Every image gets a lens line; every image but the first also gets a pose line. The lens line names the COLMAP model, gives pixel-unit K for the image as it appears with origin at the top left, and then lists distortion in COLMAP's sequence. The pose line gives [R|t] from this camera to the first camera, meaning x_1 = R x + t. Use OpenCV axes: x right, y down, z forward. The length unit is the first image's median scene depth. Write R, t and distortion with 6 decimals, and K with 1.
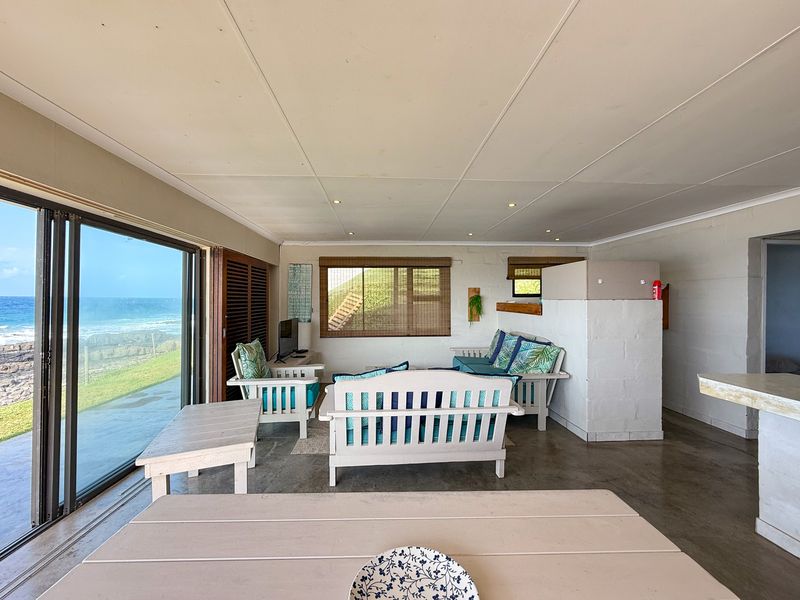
lens RADIAL K [[322.2, 0, 400.1], [0, 322.2, 298.6], [0, 0, 1]] dist [0.001844, 0.000093]
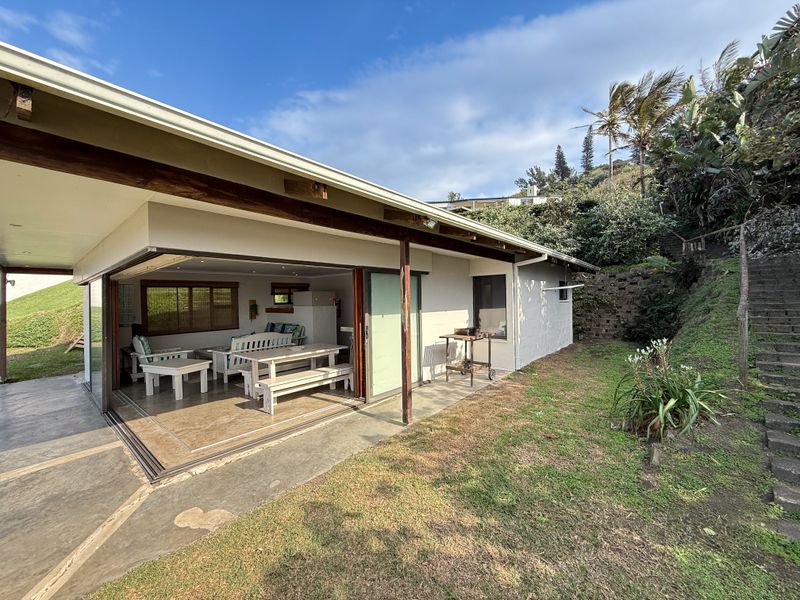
lens RADIAL K [[322.2, 0, 402.7], [0, 322.2, 300.9], [0, 0, 1]] dist [0.001844, 0.000093]
pose [[0.682751, -0.013614, 0.730524, -0.503027], [0.015664, 0.999869, 0.003994, -0.022870], [-0.730483, 0.008716, 0.682875, -0.800975]]
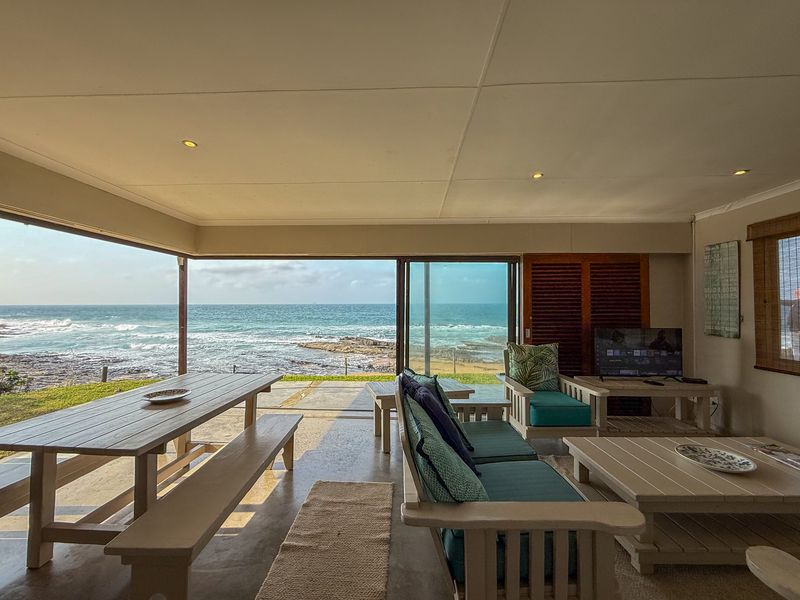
lens RADIAL K [[322.2, 0, 397.7], [0, 322.2, 303.3], [0, 0, 1]] dist [0.001844, 0.000093]
pose [[-0.077713, -0.020257, -0.996770, 0.353494], [0.001962, 0.999789, -0.020471, 0.019282], [0.996974, -0.003547, -0.077657, 0.429244]]
